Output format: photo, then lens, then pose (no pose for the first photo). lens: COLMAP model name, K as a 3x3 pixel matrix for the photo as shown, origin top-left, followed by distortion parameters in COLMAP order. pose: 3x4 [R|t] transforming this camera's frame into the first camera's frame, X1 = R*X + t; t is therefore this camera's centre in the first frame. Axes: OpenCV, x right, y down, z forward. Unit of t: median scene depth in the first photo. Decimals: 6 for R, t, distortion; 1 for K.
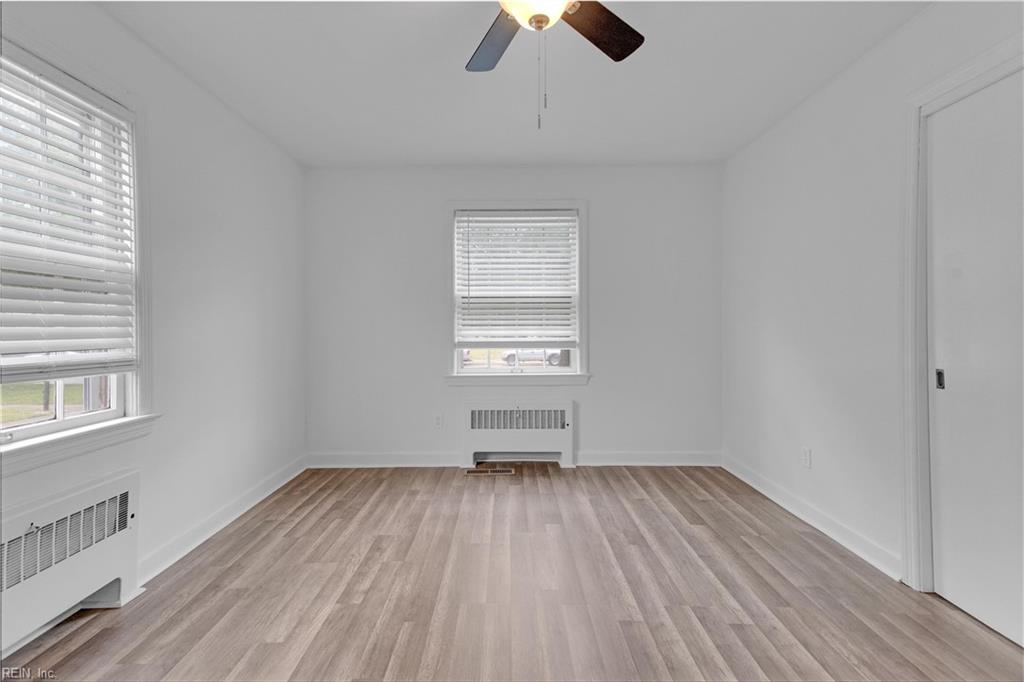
lens RADIAL K [[446.1, 0, 504.8], [0, 446.1, 326.1], [0, 0, 1]] dist [0.044914, -0.010463]
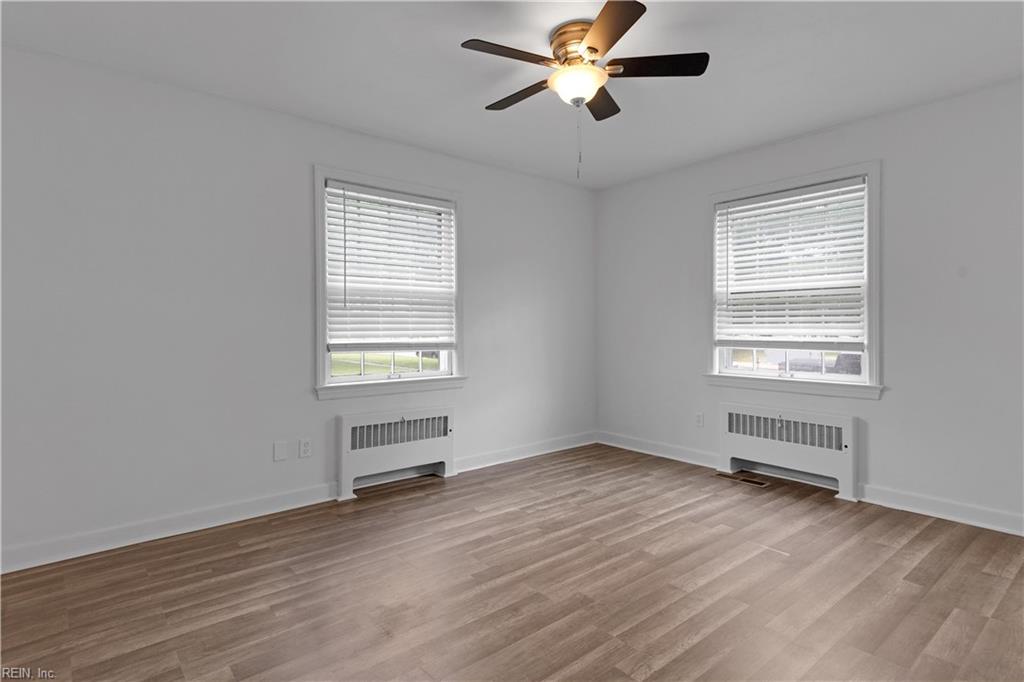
lens RADIAL K [[530.7, 0, 512.3], [0, 530.7, 321.1], [0, 0, 1]] dist [0.002724, -0.000138]
pose [[0.638832, -0.003821, -0.769337, 0.569989], [0.002201, 0.999993, -0.003140, -0.003261], [0.769343, 0.000312, 0.638835, -0.082109]]
